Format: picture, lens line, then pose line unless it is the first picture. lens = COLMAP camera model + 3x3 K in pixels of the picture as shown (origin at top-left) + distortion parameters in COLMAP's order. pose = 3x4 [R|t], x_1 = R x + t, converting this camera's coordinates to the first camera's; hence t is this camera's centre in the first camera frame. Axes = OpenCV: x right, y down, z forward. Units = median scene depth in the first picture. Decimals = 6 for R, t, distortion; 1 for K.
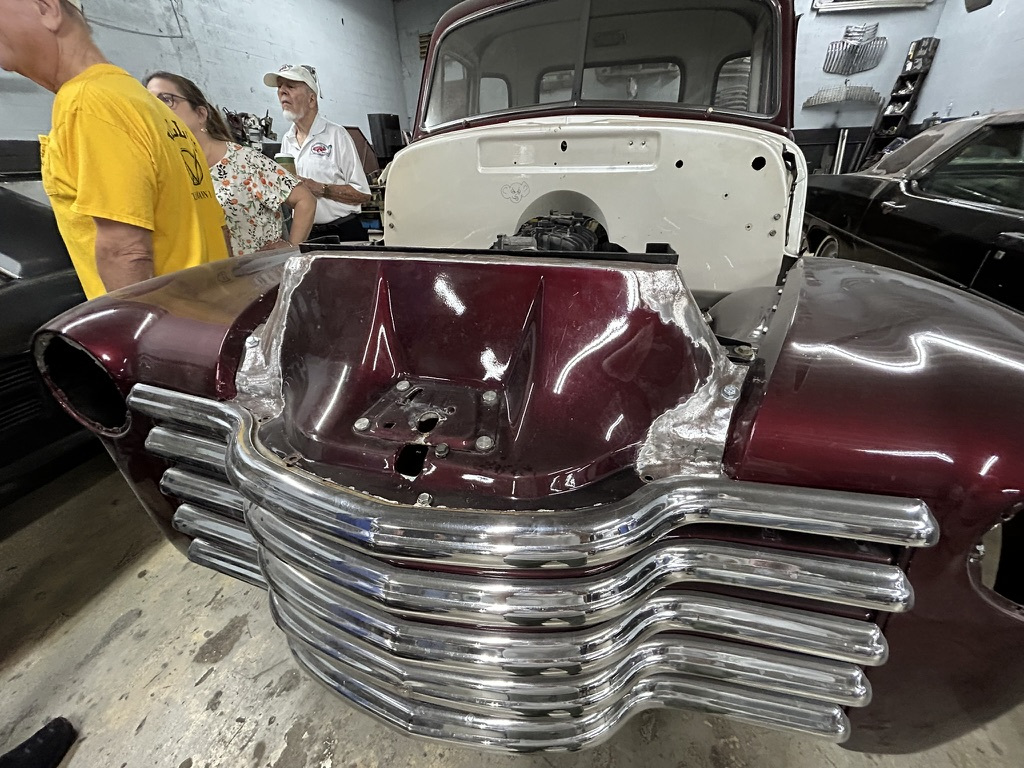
lens RADIAL K [[420.9, 0, 512.0], [0, 420.9, 384.0], [0, 0, 1]] dist [0.000255, 0.000585]
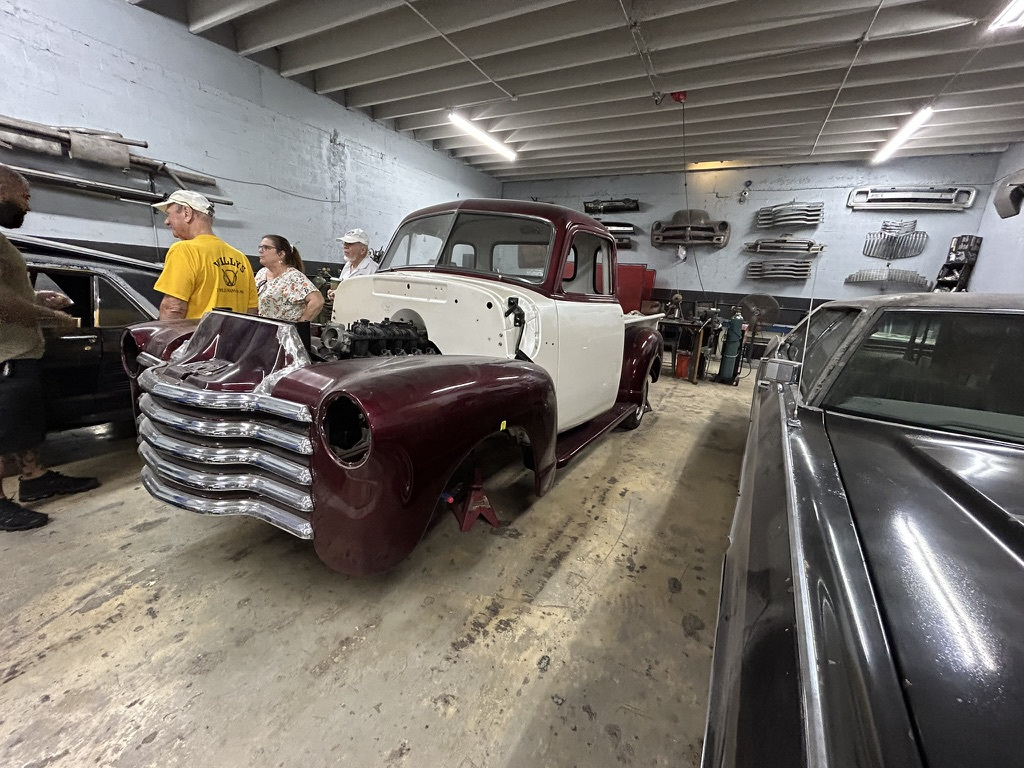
lens RADIAL K [[420.9, 0, 512.0], [0, 420.9, 384.0], [0, 0, 1]] dist [0.000255, 0.000585]
pose [[0.961652, 0.151363, -0.228723, 0.180445], [-0.208445, 0.945331, -0.250797, 0.034128], [0.178257, 0.288856, 0.940631, -0.088369]]
